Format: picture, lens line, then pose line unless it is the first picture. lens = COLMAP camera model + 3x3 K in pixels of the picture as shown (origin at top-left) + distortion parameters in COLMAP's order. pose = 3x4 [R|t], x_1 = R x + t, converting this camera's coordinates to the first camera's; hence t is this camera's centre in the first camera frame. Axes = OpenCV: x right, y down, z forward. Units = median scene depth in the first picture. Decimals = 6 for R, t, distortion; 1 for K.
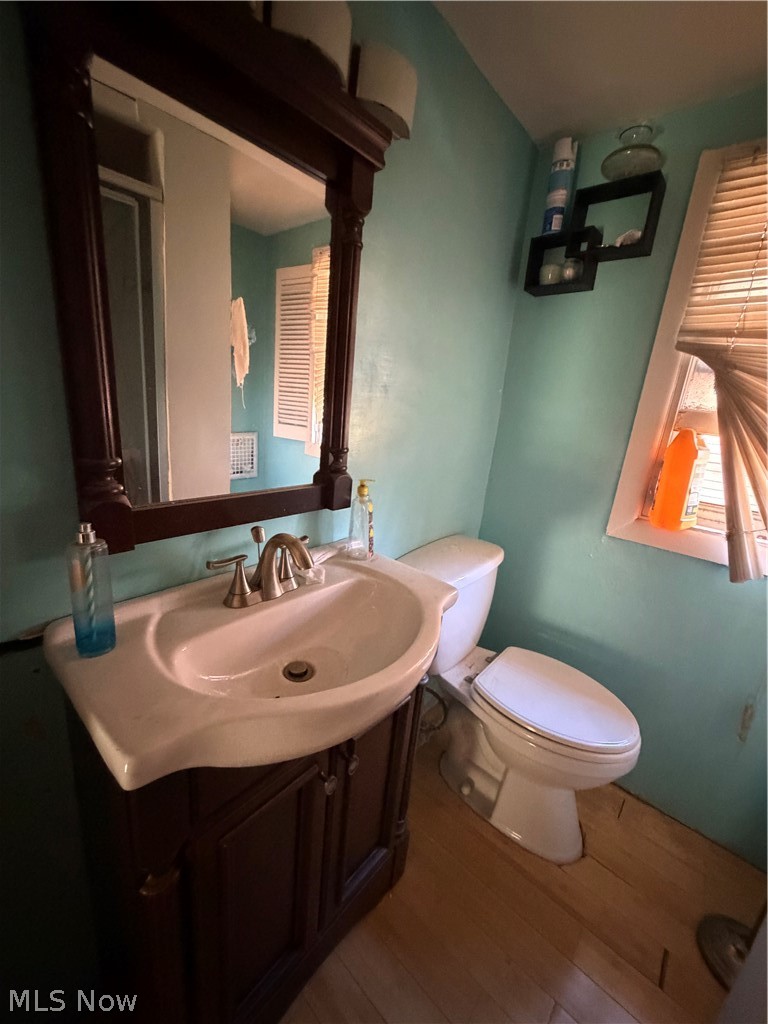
lens RADIAL K [[409.9, 0, 380.0], [0, 409.9, 509.0], [0, 0, 1]] dist [0.003319, -0.000360]
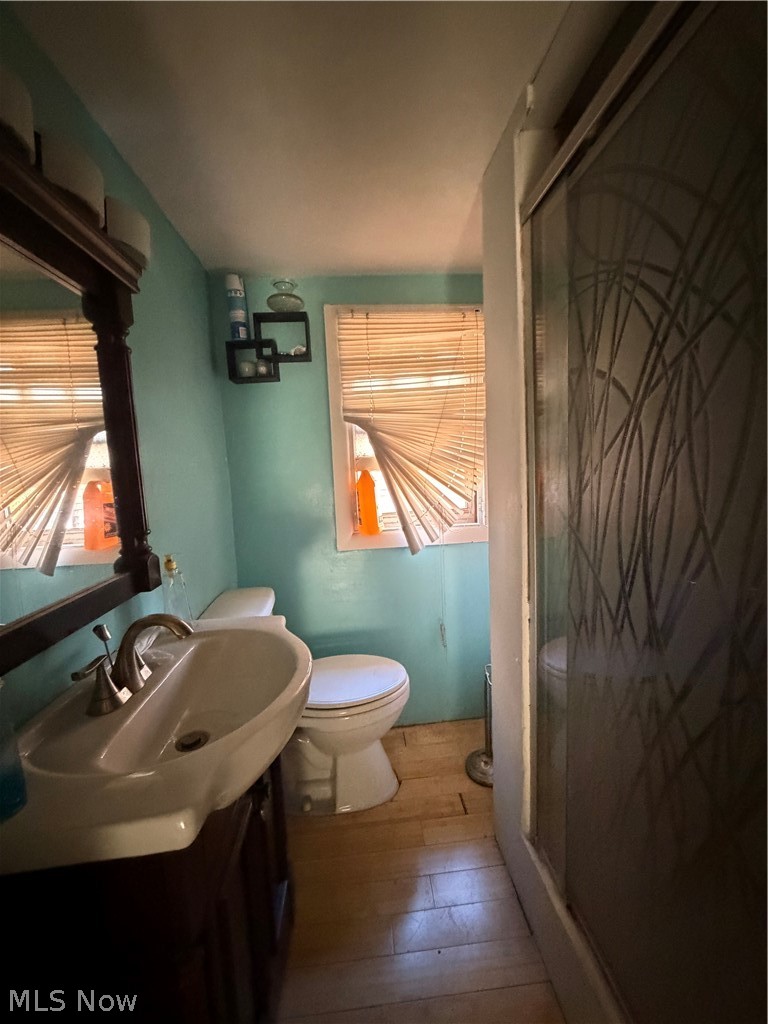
lens RADIAL K [[409.9, 0, 383.9], [0, 409.9, 512.2], [0, 0, 1]] dist [0.003319, -0.000360]
pose [[0.687398, -0.204834, 0.696797, -0.316936], [0.297565, 0.954614, -0.012928, 0.001408], [-0.662524, 0.216229, 0.717152, -0.125219]]
